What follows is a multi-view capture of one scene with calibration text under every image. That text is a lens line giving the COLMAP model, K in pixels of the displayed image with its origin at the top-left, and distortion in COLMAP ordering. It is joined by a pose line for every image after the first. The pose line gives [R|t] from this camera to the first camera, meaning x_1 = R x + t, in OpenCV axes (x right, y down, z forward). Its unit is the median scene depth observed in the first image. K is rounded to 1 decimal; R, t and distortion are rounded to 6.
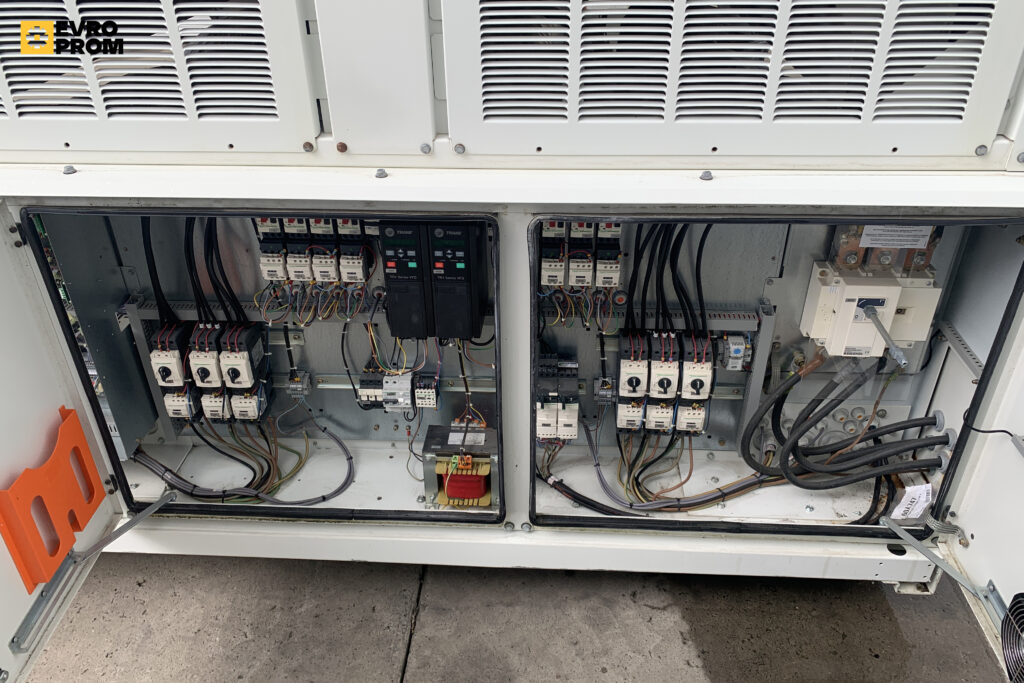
lens RADIAL K [[713.7, 0, 509.7], [0, 713.7, 328.8], [0, 0, 1]] dist [0.044563, -0.052924]
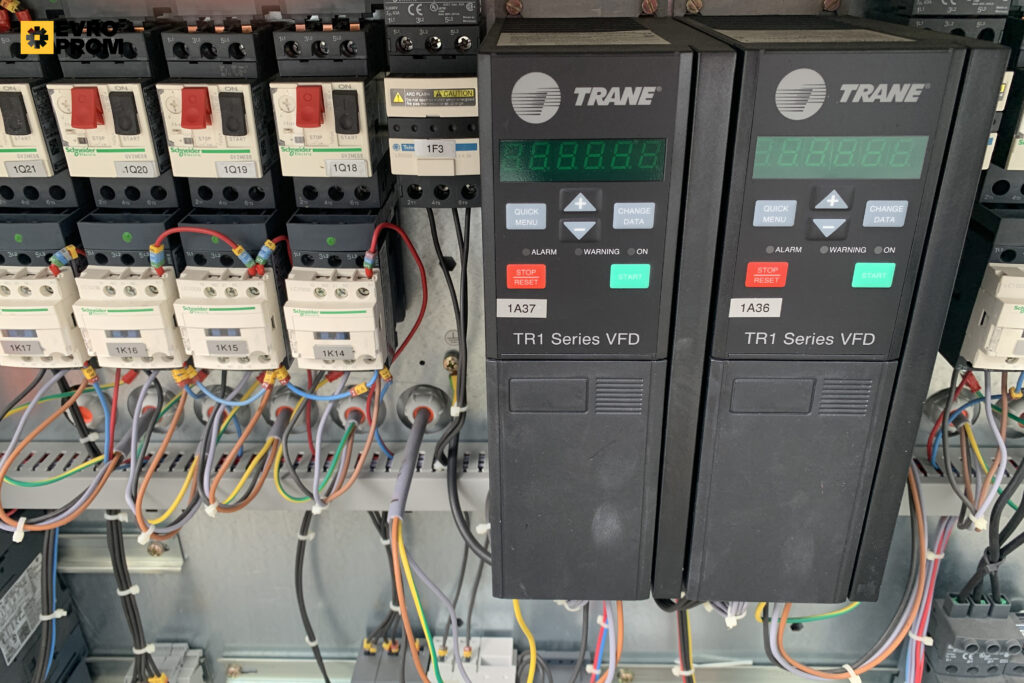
lens RADIAL K [[778.2, 0, 512.0], [0, 778.2, 341.5], [0, 0, 1]] dist [0.061291, -0.067851]
pose [[0.999878, -0.013560, 0.007725, -0.146081], [0.014364, 0.993150, -0.115956, -0.038943], [-0.006100, 0.116053, 0.993224, 0.663681]]
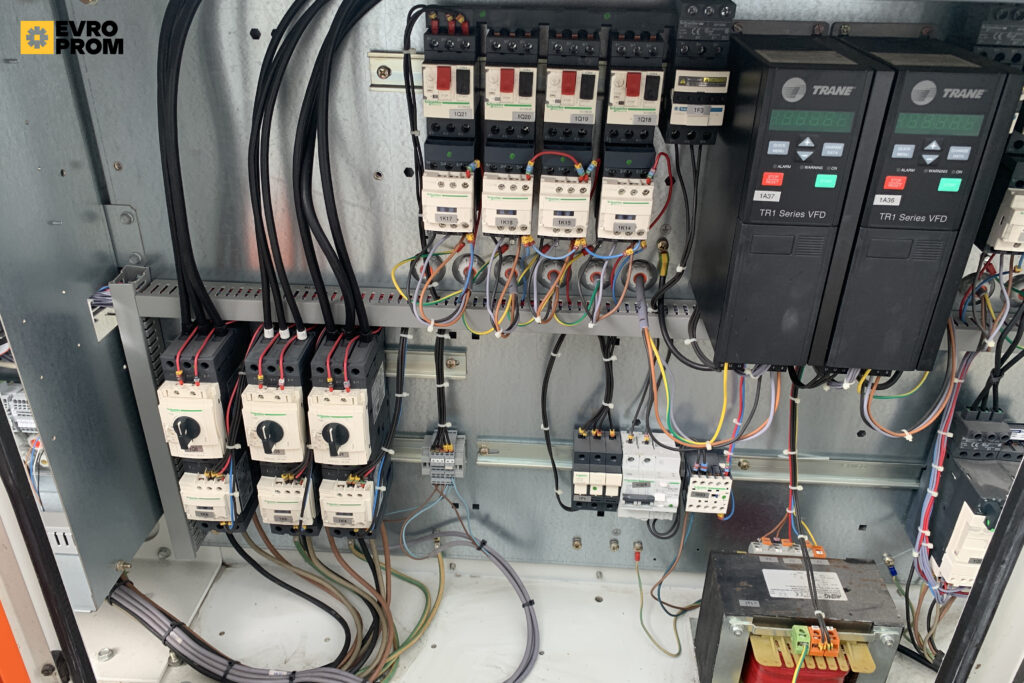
lens RADIAL K [[759.6, 0, 527.3], [0, 759.6, 336.7], [0, 0, 1]] dist [0.072939, -0.073119]
pose [[0.999640, 0.026547, 0.003868, -0.257670], [-0.026289, 0.998079, -0.056096, 0.022379], [-0.005350, 0.055974, 0.998418, 0.487801]]
